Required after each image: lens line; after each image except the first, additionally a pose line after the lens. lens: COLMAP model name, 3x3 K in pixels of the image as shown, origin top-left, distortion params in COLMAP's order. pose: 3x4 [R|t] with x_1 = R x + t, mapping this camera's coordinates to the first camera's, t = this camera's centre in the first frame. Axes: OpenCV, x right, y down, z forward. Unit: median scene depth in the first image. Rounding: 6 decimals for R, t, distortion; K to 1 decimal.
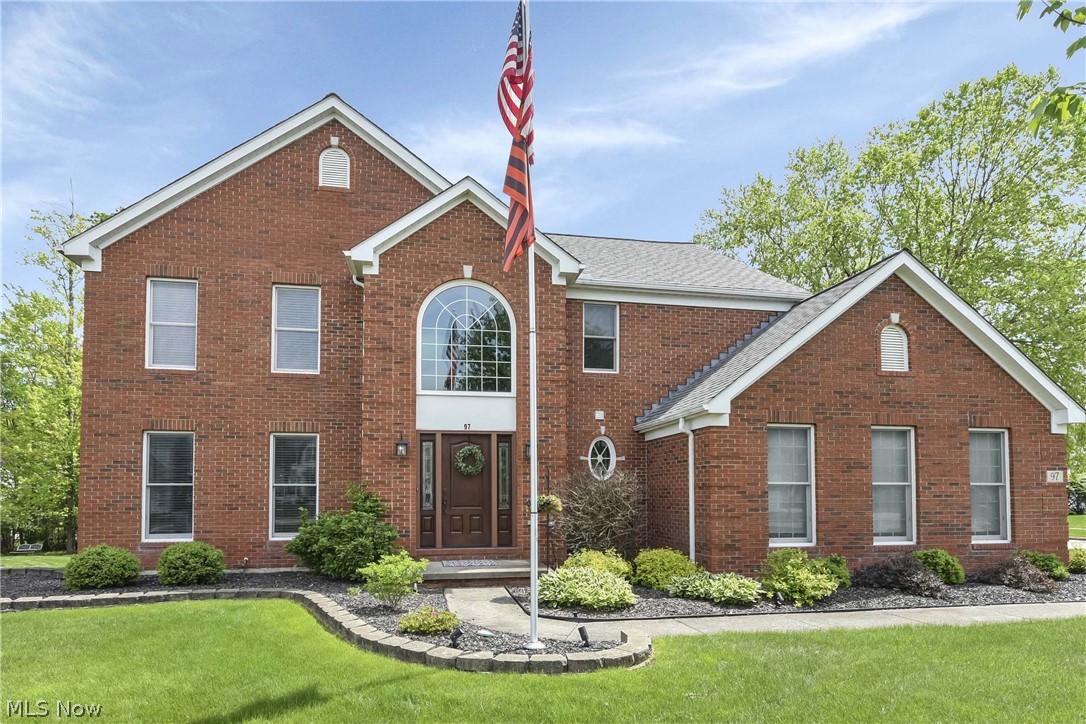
lens RADIAL K [[513.7, 0, 542.8], [0, 513.7, 481.4], [0, 0, 1]] dist [0.002085, 0.000563]
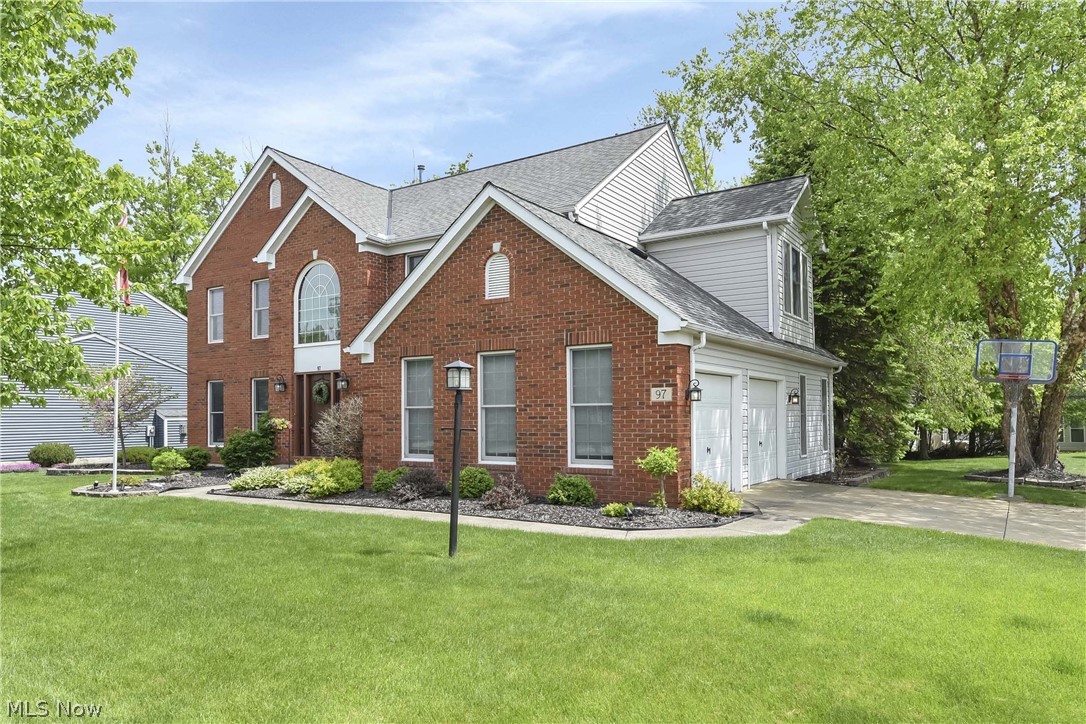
lens RADIAL K [[717.2, 0, 543.5], [0, 717.2, 410.6], [0, 0, 1]] dist [-0.001731, 0.000316]
pose [[0.744939, -0.010253, -0.667053, 1.700388], [0.024460, 0.999629, 0.011951, -0.001429], [0.666684, -0.025218, 0.744914, -0.027115]]
